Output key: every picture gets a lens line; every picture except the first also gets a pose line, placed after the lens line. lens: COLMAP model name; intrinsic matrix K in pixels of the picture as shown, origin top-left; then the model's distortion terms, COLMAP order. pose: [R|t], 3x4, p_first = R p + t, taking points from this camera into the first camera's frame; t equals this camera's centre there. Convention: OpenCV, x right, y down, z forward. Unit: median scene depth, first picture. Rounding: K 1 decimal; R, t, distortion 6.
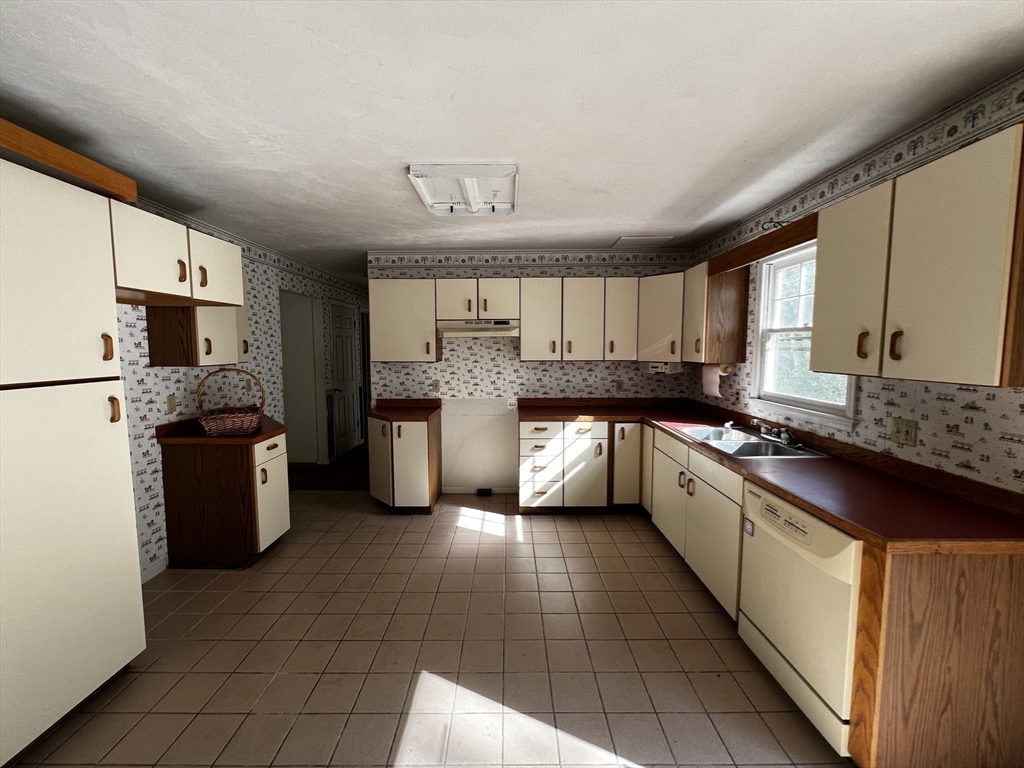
lens RADIAL K [[409.1, 0, 511.9], [0, 409.1, 381.7], [0, 0, 1]] dist [-0.000238, 0.000162]
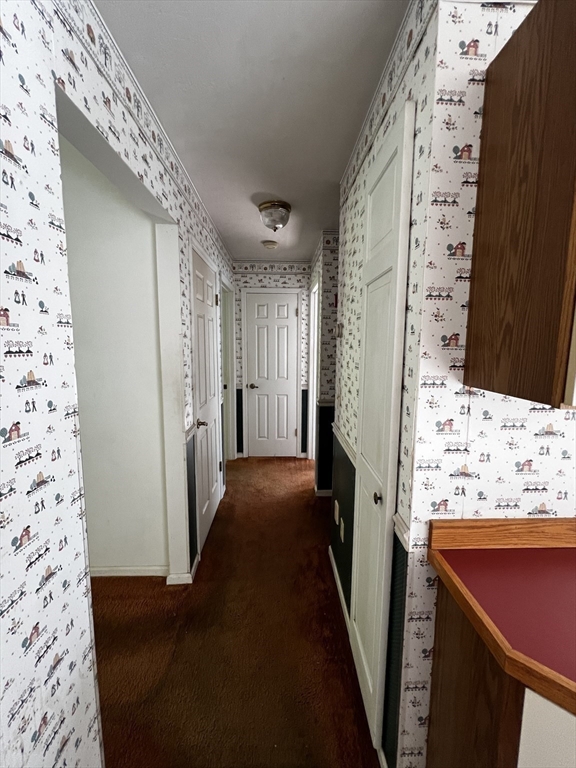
lens RADIAL K [[306.8, 0, 287.9], [0, 306.8, 380.7], [0, 0, 1]] dist [-0.000238, 0.000162]
pose [[0.998894, 0.001707, 0.046988, -0.437090], [-0.003412, 0.999338, 0.036228, -0.060263], [-0.046895, -0.036349, 0.998238, 0.800321]]
